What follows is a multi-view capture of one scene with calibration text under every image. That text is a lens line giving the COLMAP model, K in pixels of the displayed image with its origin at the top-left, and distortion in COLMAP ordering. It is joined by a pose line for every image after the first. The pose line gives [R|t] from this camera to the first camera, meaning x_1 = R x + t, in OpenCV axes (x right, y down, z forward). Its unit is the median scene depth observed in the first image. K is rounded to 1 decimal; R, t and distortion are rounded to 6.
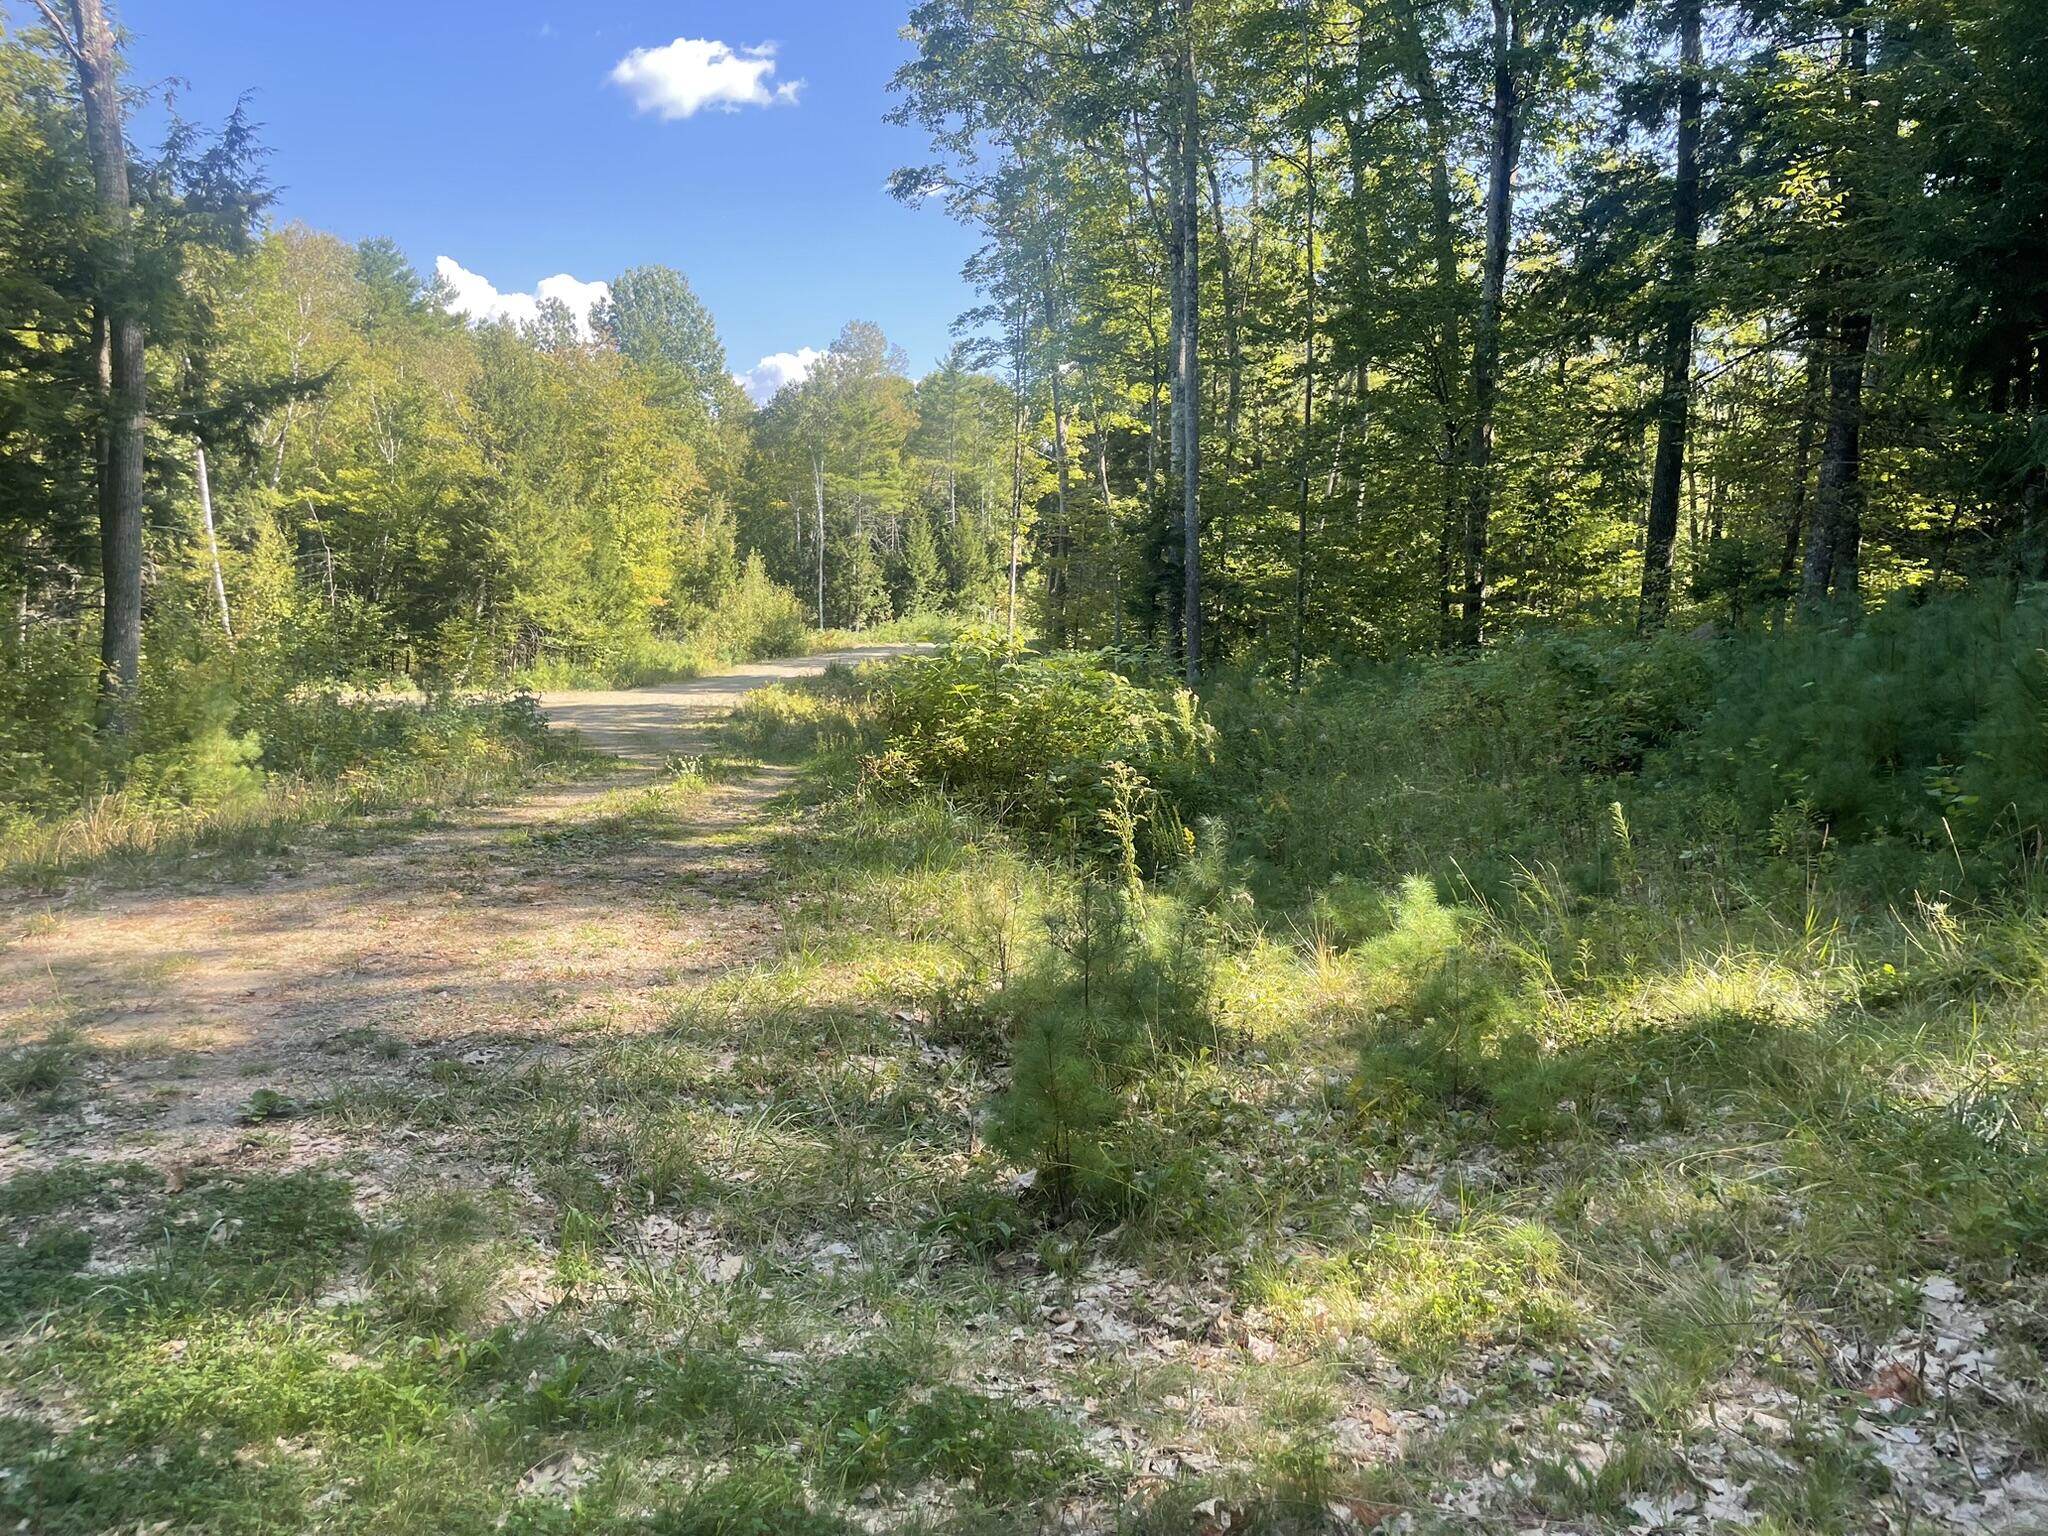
lens RADIAL K [[1544.8, 0, 1017.3], [0, 1544.8, 771.7], [0, 0, 1]] dist [0.102107, -0.136515]
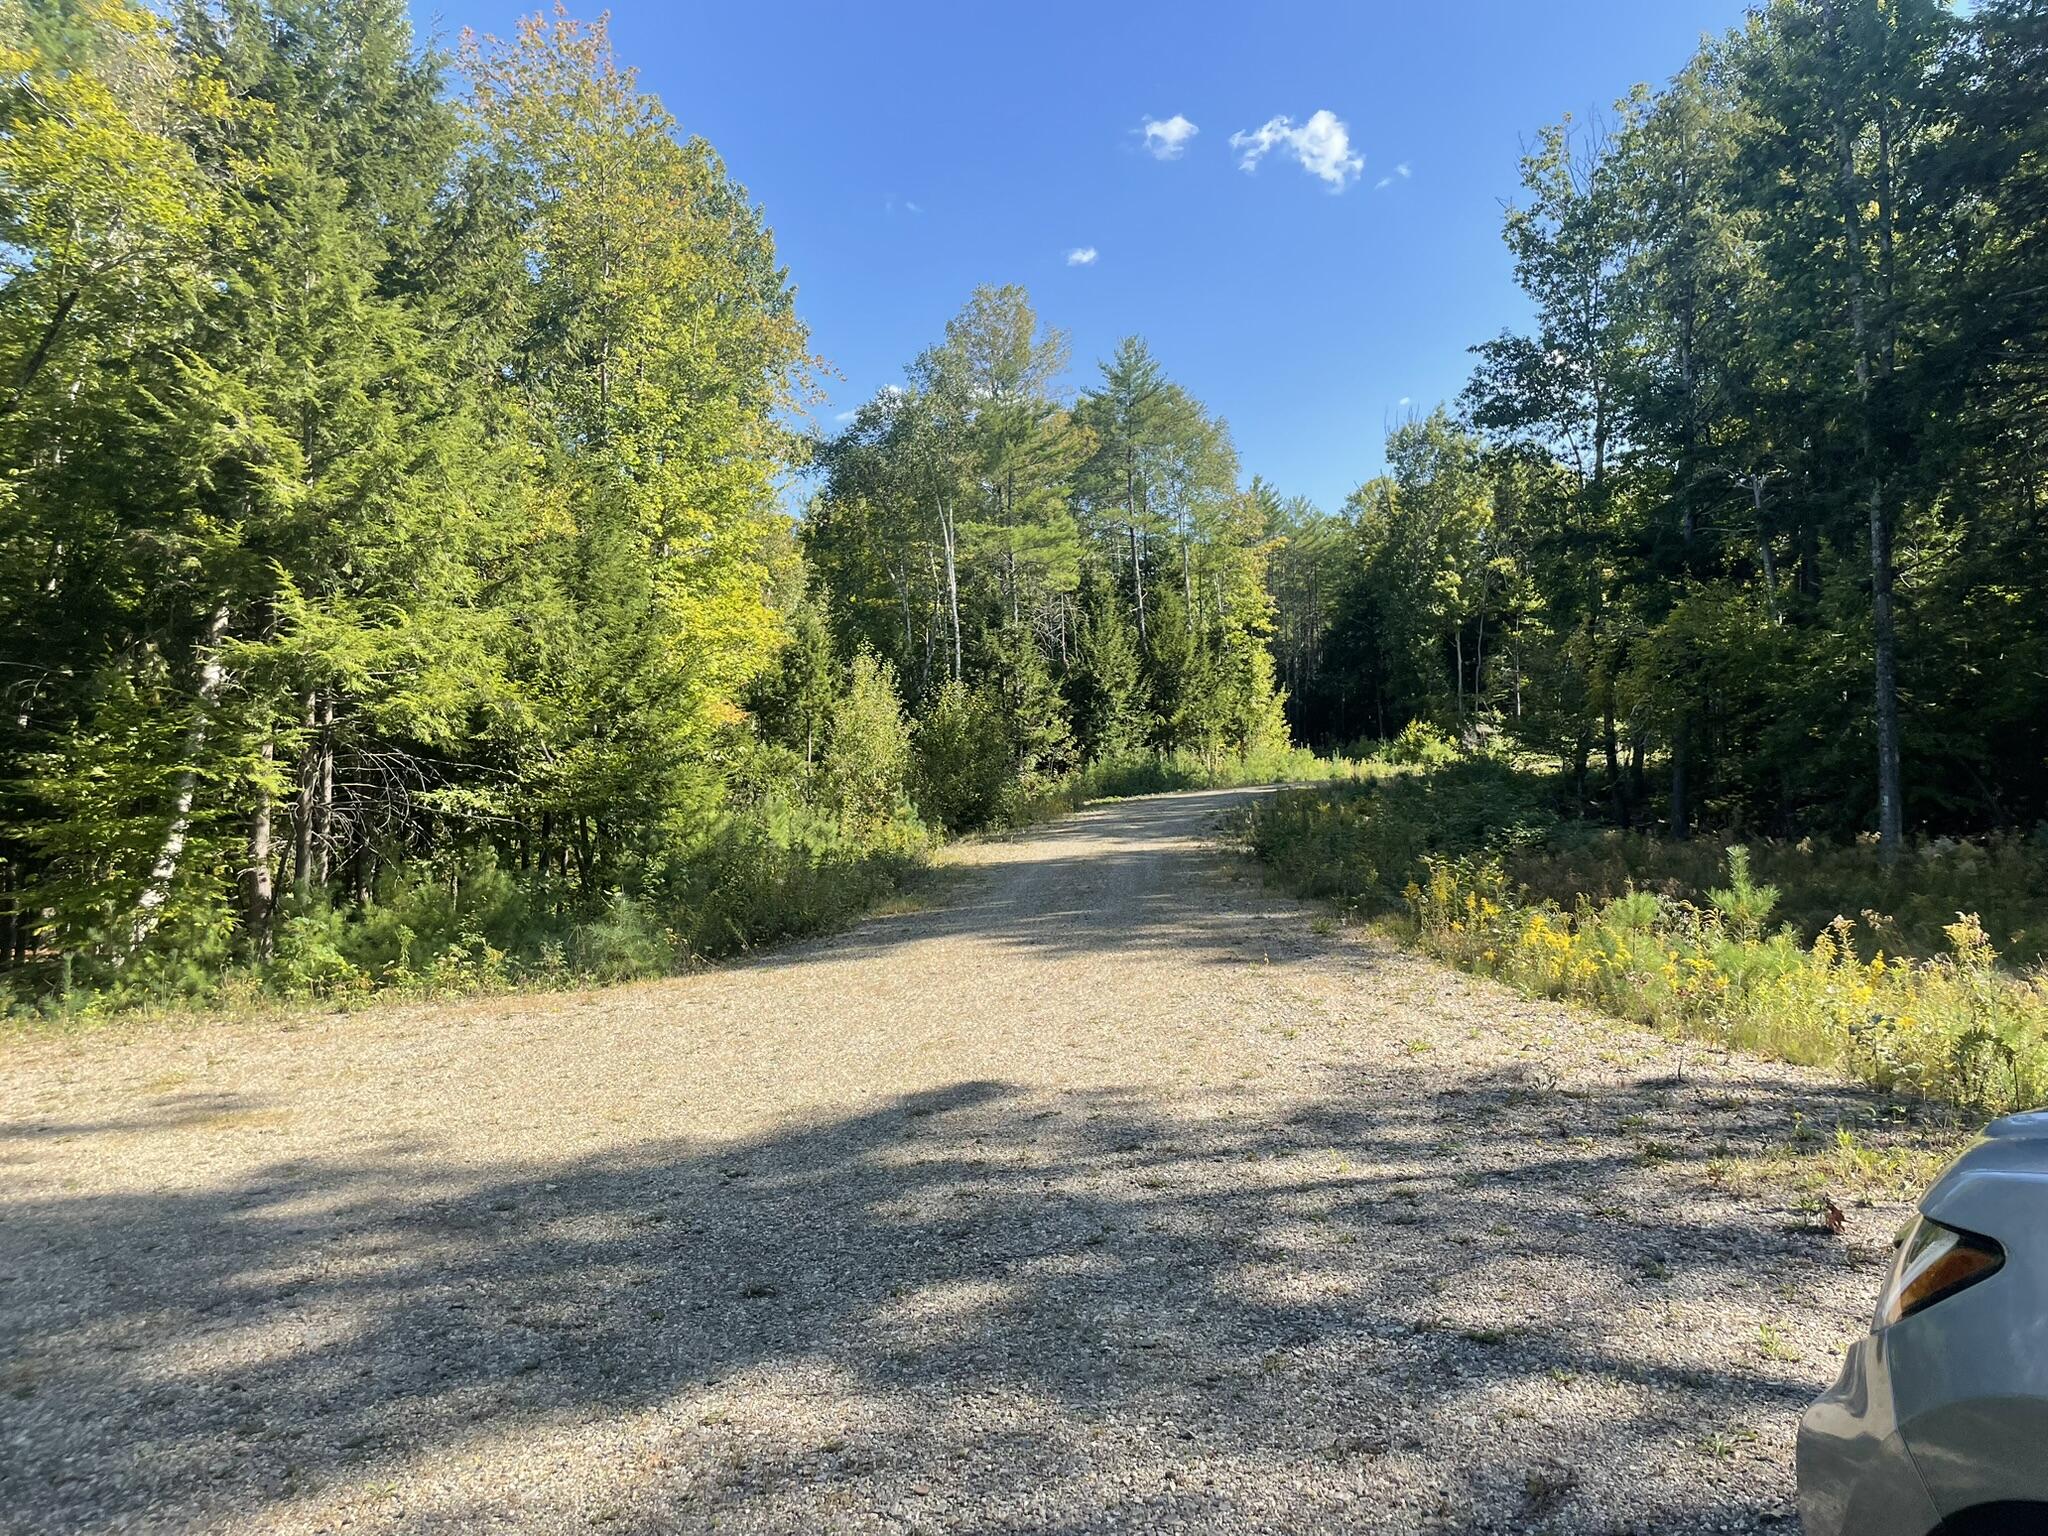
lens RADIAL K [[1544.8, 0, 1017.3], [0, 1544.8, 771.7], [0, 0, 1]] dist [0.102107, -0.136515]
pose [[0.996720, -0.077250, 0.024130, -0.123368], [0.079630, 0.989340, -0.121926, -0.027193], [-0.014454, 0.123447, 0.992246, 0.436241]]
